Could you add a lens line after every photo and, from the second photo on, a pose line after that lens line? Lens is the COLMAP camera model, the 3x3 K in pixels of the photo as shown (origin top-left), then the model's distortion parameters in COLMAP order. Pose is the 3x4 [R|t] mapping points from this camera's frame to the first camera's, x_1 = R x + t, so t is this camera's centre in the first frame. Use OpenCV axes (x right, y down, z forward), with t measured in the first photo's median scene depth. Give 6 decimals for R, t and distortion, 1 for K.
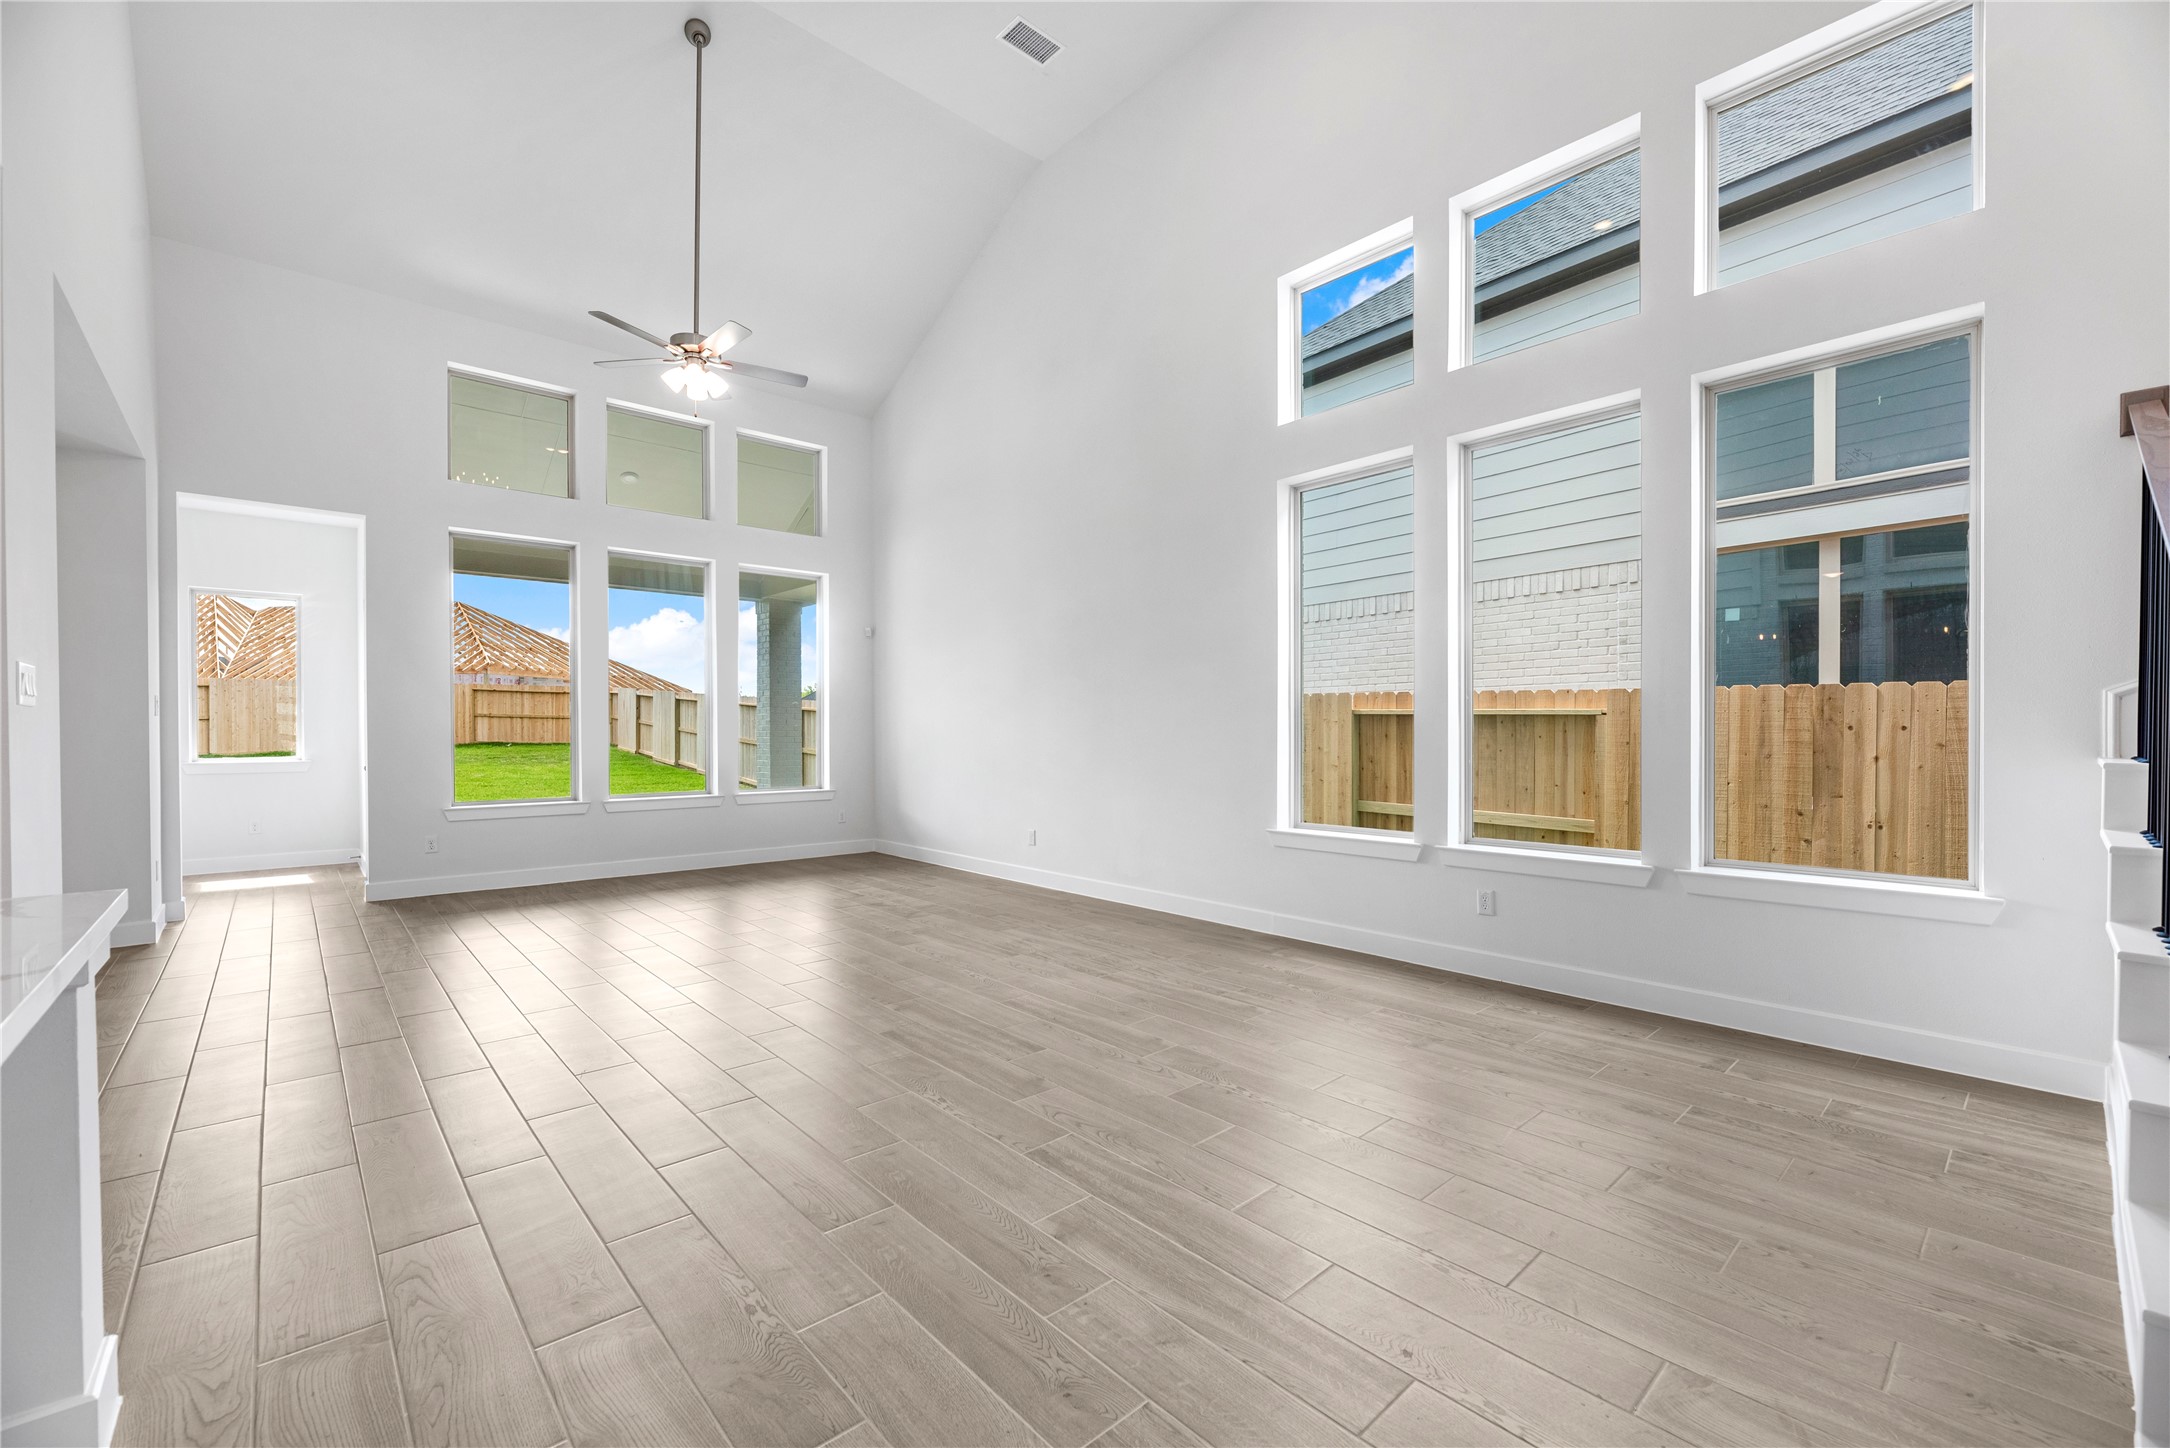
lens RADIAL K [[897.8, 0, 1076.8], [0, 897.8, 730.4], [0, 0, 1]] dist [-0.008863, 0.000273]
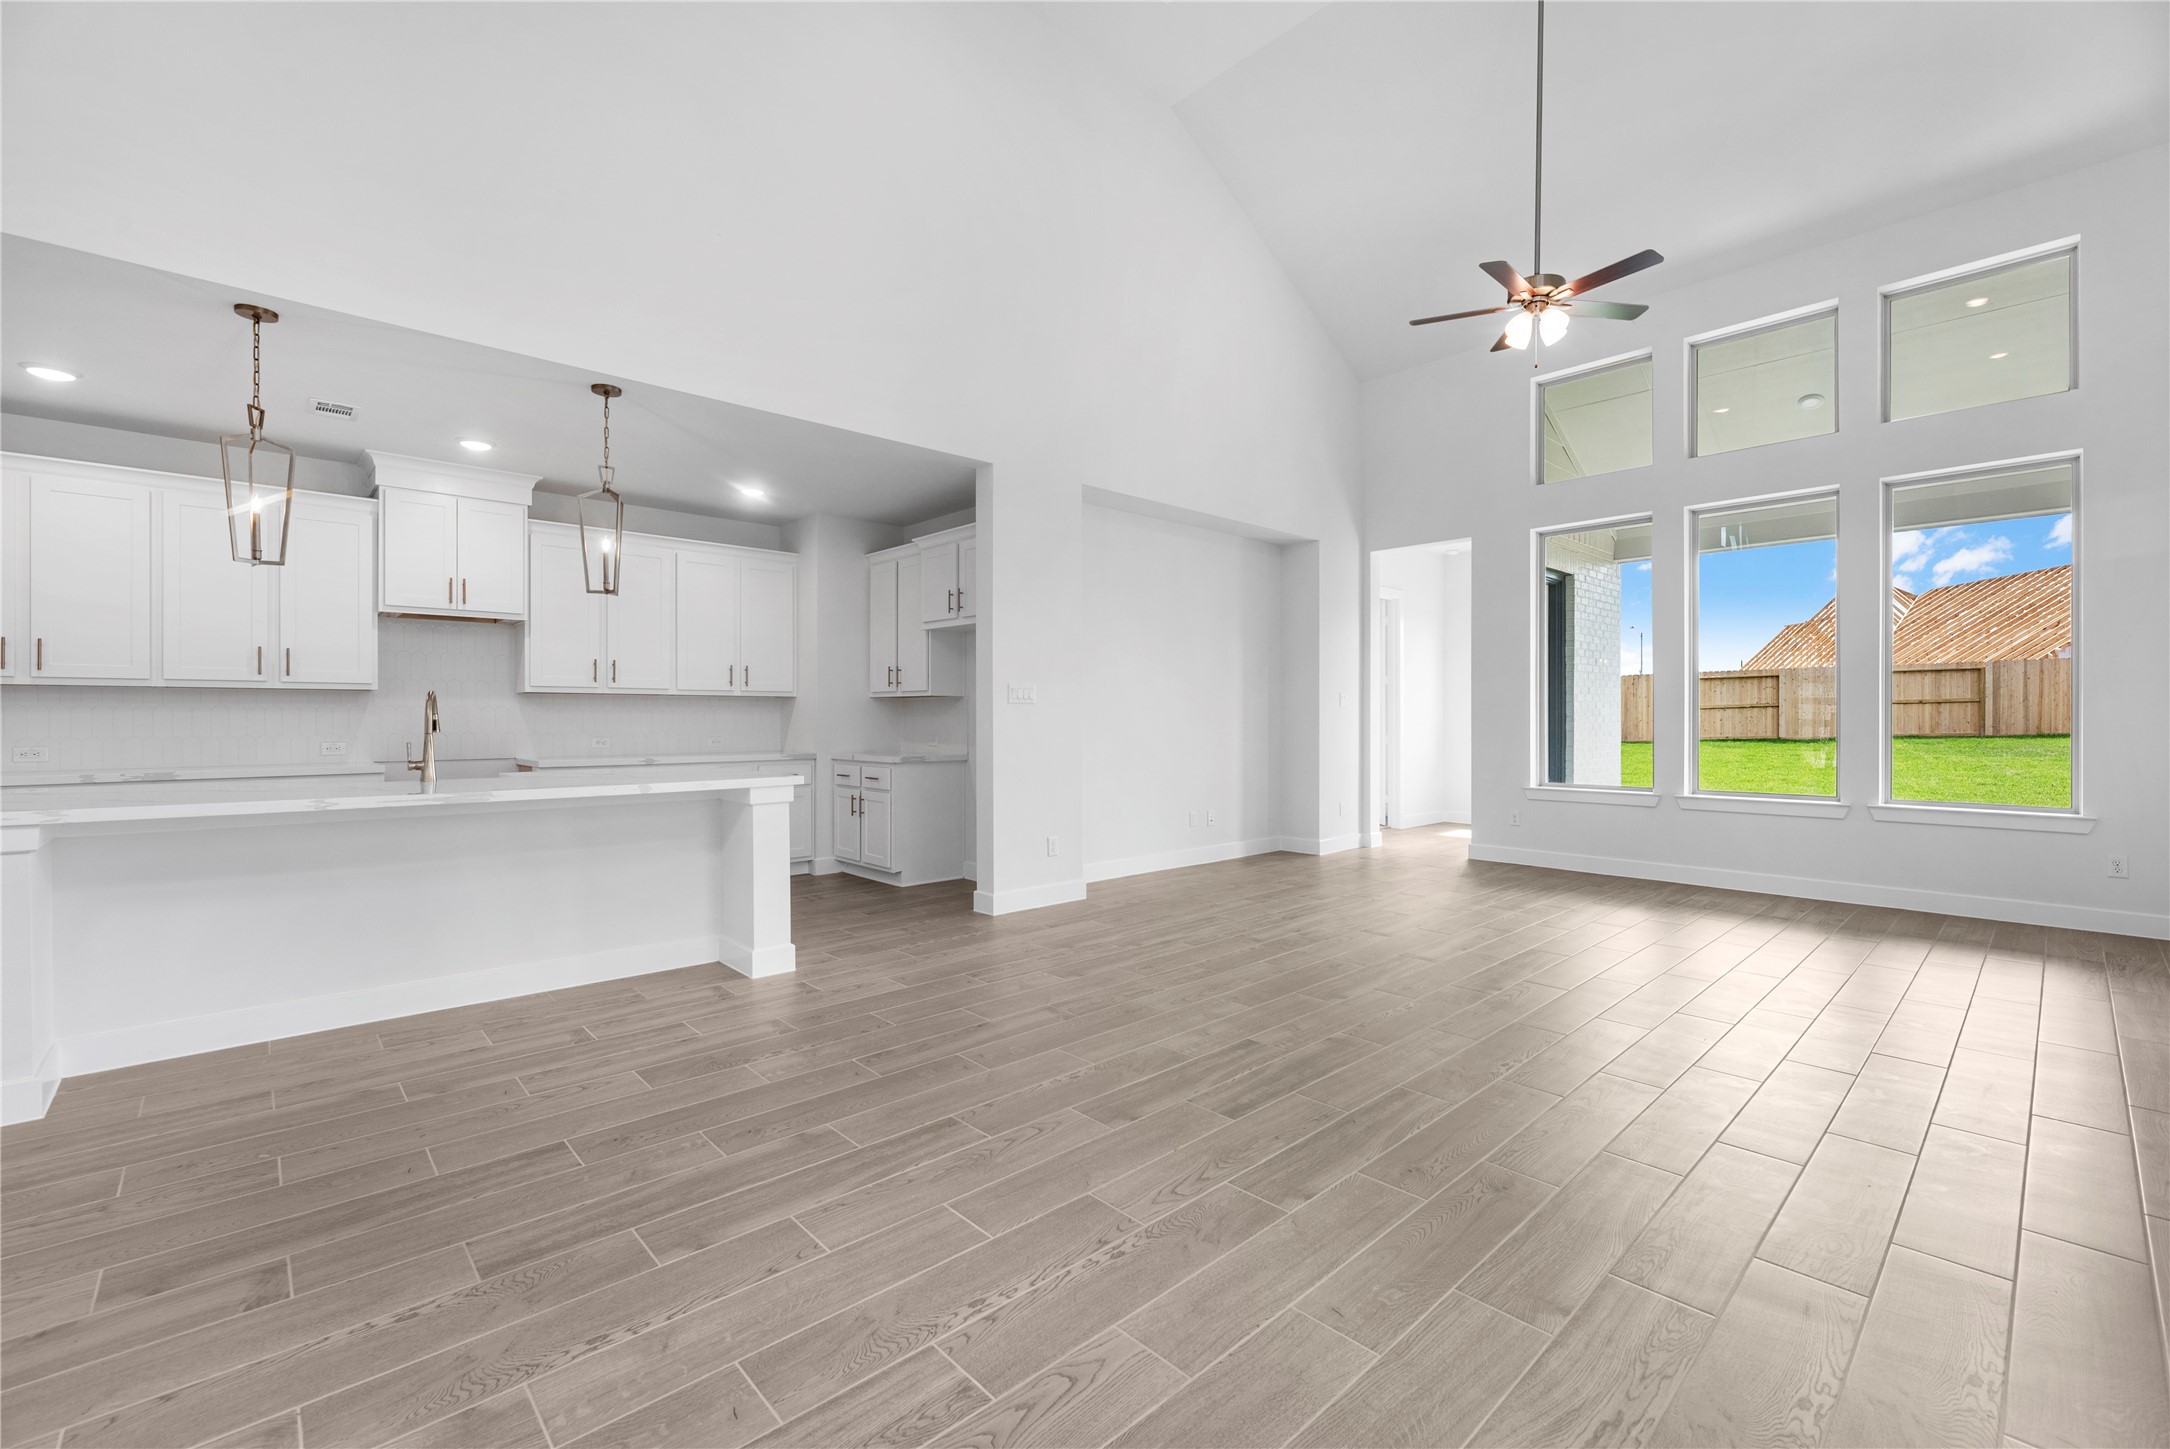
lens RADIAL K [[897.8, 0, 1077.9], [0, 897.8, 715.7], [0, 0, 1]] dist [-0.008863, 0.000273]
pose [[0.005158, -0.008953, -0.999947, 0.666540], [0.002161, 0.999958, -0.008942, 0.010683], [0.999984, -0.002114, 0.005177, 0.770680]]
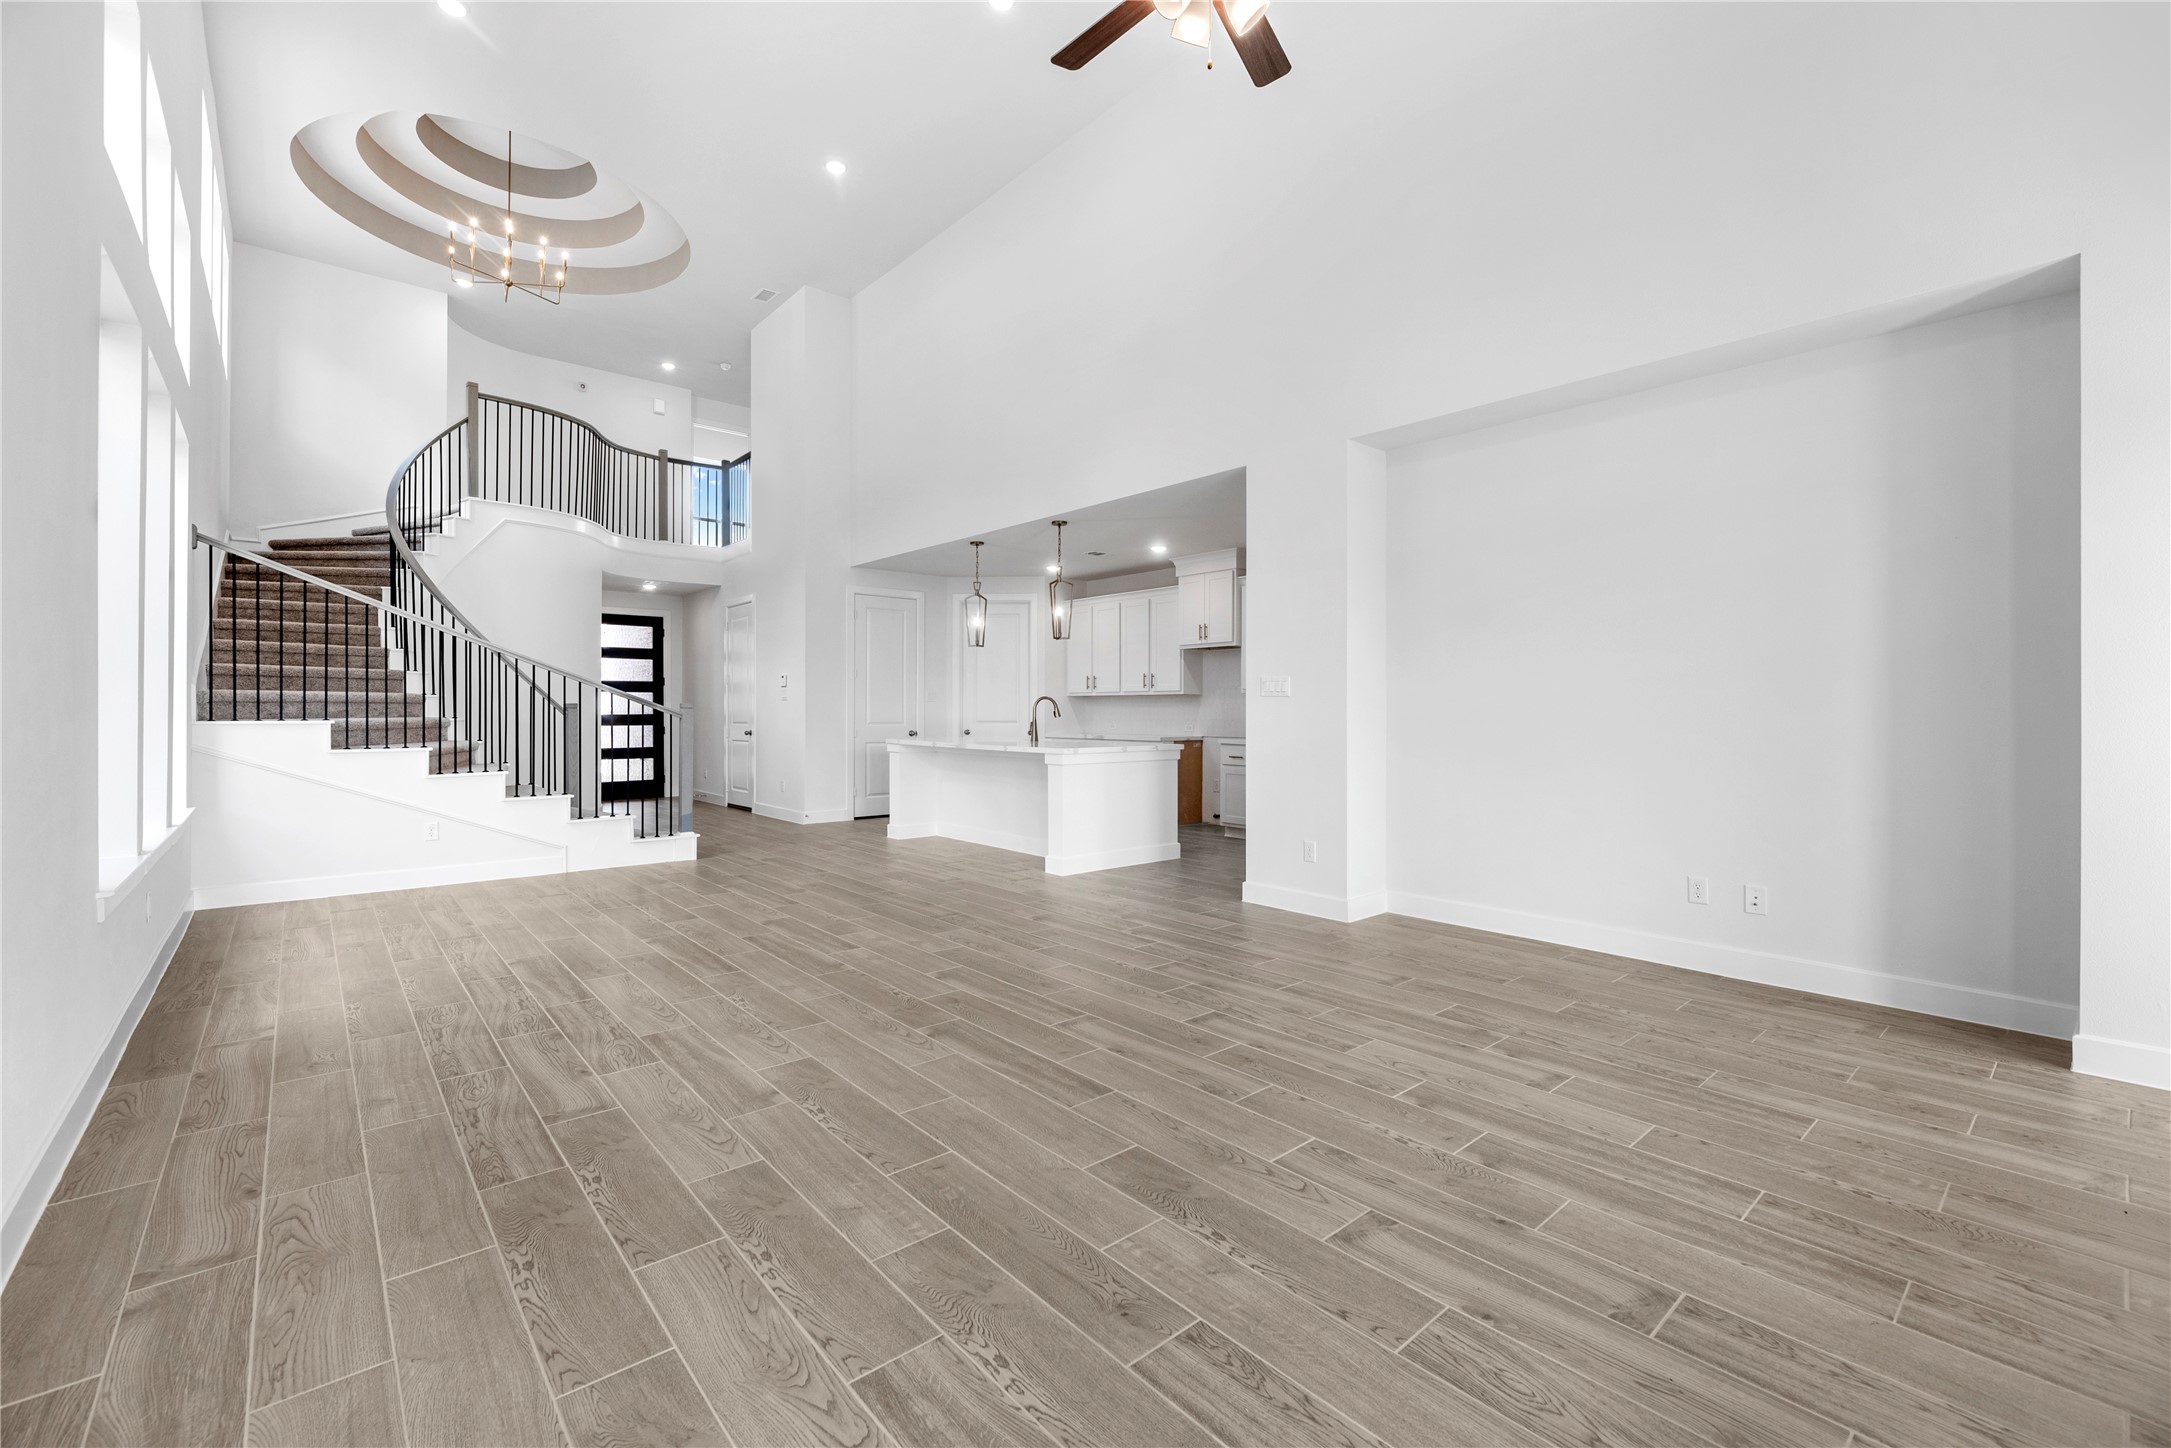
lens RADIAL K [[898.2, 0, 1088.3], [0, 898.2, 726.8], [0, 0, 1]] dist [-0.008863, 0.000273]
pose [[-0.999985, -0.004713, 0.002635, -0.513769], [-0.004667, 0.999835, 0.017529, 0.000187], [-0.002717, 0.017516, -0.999843, 2.129558]]
